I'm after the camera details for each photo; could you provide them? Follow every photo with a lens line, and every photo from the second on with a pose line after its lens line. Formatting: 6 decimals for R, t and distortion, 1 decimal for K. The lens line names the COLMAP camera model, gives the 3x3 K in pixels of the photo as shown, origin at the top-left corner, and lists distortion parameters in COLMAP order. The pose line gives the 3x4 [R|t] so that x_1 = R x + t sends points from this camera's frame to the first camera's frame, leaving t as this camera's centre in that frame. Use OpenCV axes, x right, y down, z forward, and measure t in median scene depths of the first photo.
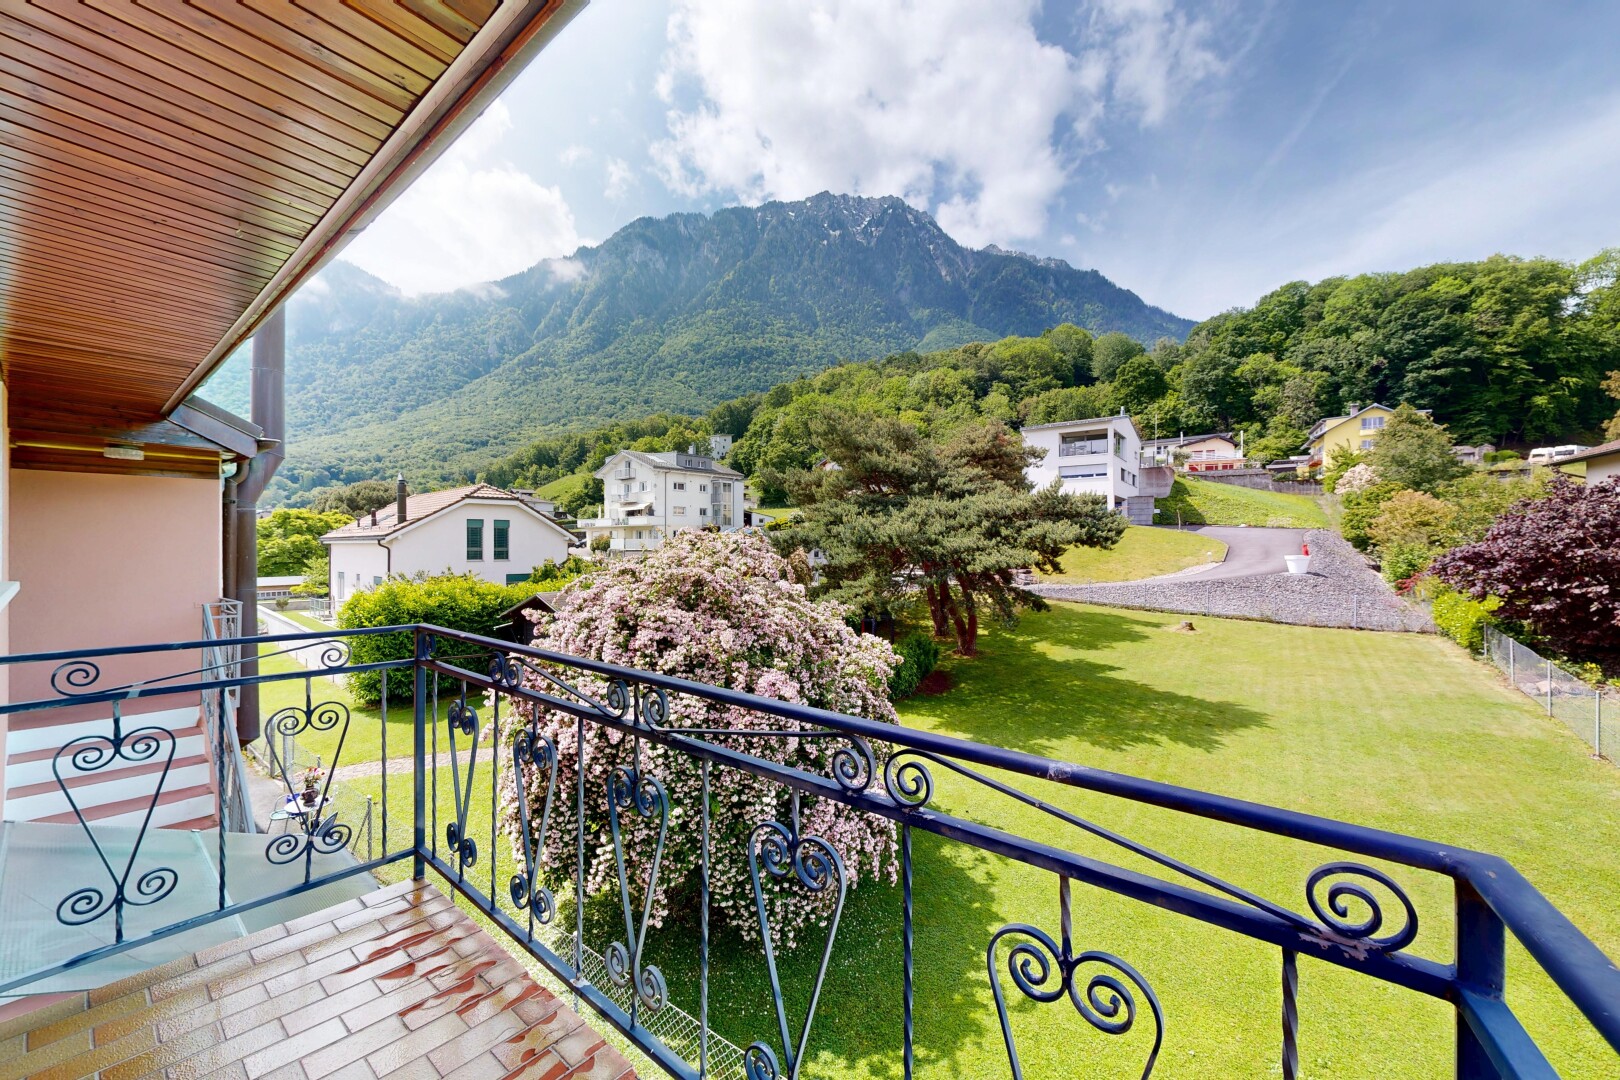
lens RADIAL K [[609.4, 0, 810.0], [0, 609.4, 540.0], [0, 0, 1]] dist [-0.000302, -0.000098]
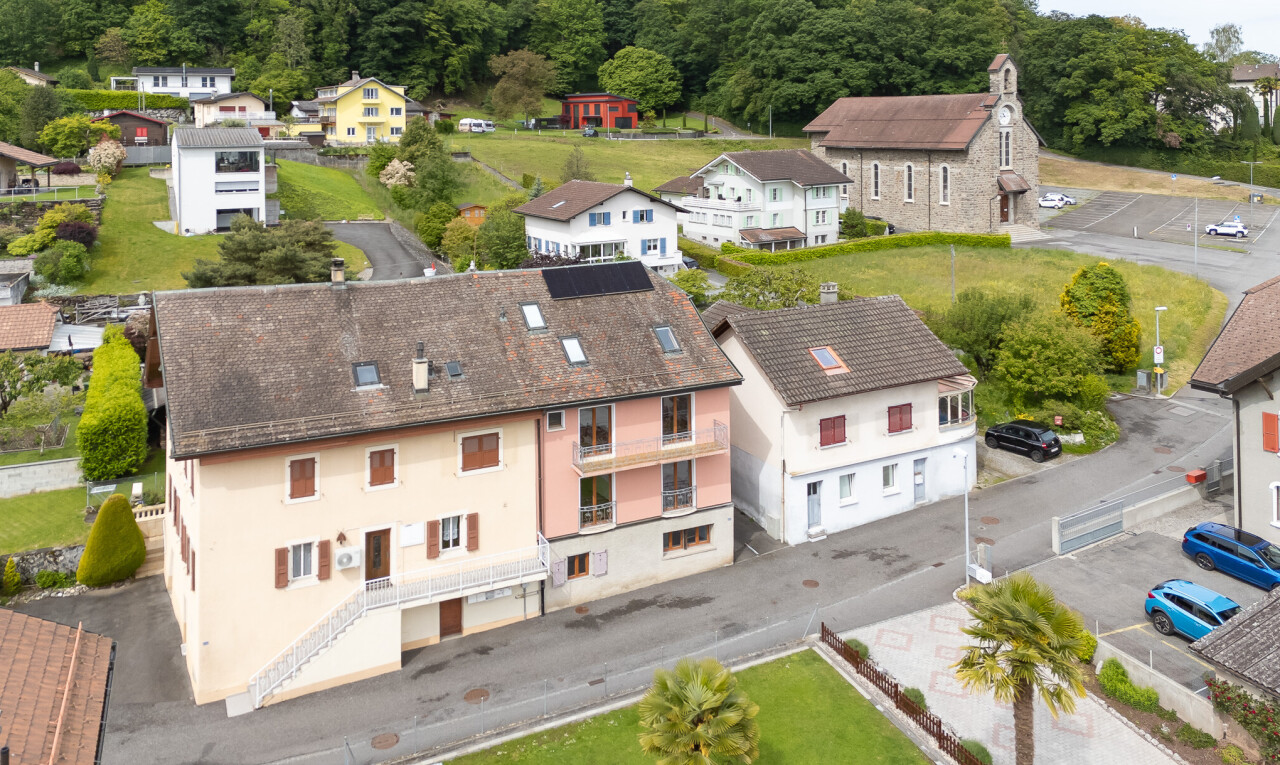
lens RADIAL K [[939.4, 0, 640.0], [0, 939.4, 382.5], [0, 0, 1]] dist [-0.000041, -0.000023]
pose [[0.450716, -0.233192, 0.861671, -0.363695], [-0.001061, 0.965136, 0.261748, -0.103377], [-0.892667, -0.118888, 0.434754, -0.197638]]
